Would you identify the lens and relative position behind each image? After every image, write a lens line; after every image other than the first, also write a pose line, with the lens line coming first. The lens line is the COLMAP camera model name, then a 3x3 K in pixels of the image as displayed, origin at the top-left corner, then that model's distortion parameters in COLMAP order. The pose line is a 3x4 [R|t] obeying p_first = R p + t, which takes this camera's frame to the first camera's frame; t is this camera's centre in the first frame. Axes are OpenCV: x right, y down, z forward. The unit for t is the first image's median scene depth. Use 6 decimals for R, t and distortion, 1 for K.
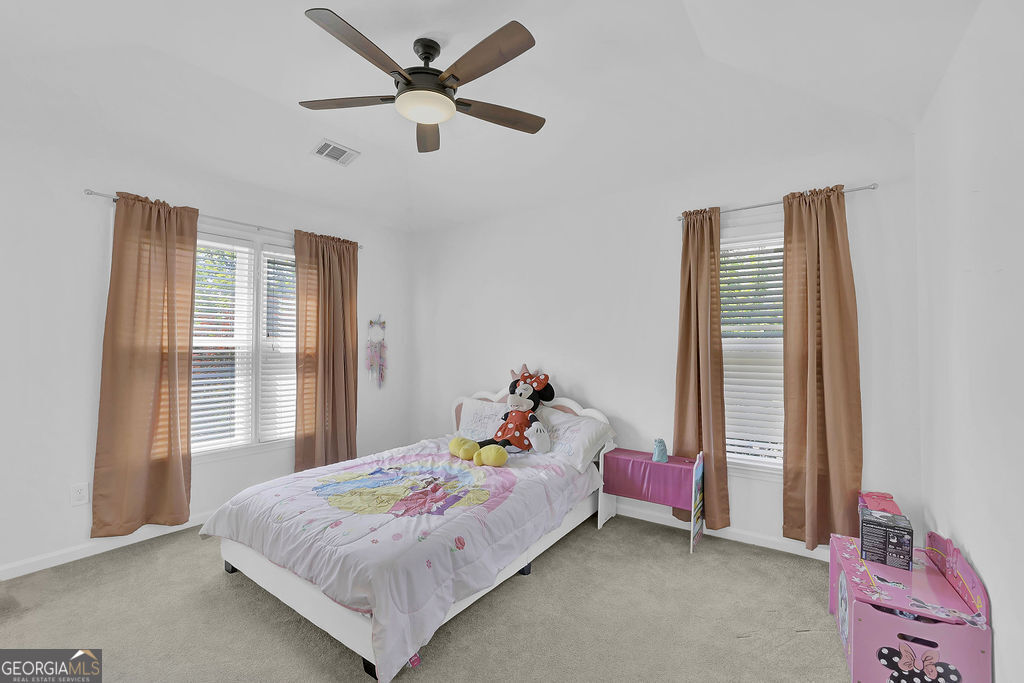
lens RADIAL K [[449.8, 0, 508.5], [0, 449.8, 337.7], [0, 0, 1]] dist [-0.034370, 0.010817]
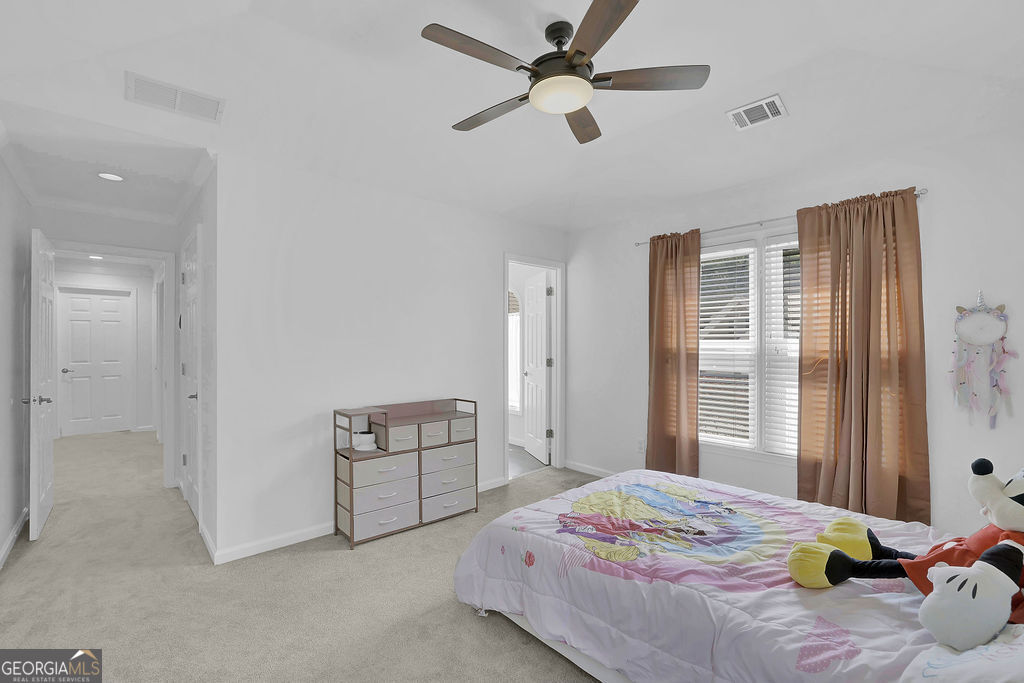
lens RADIAL K [[449.8, 0, 508.5], [0, 449.8, 337.7], [0, 0, 1]] dist [-0.034370, 0.010817]
pose [[-0.216698, -0.019596, -0.976042, 0.548031], [0.007465, 0.999736, -0.021729, 0.014868], [0.976210, -0.011995, -0.216494, 0.788808]]
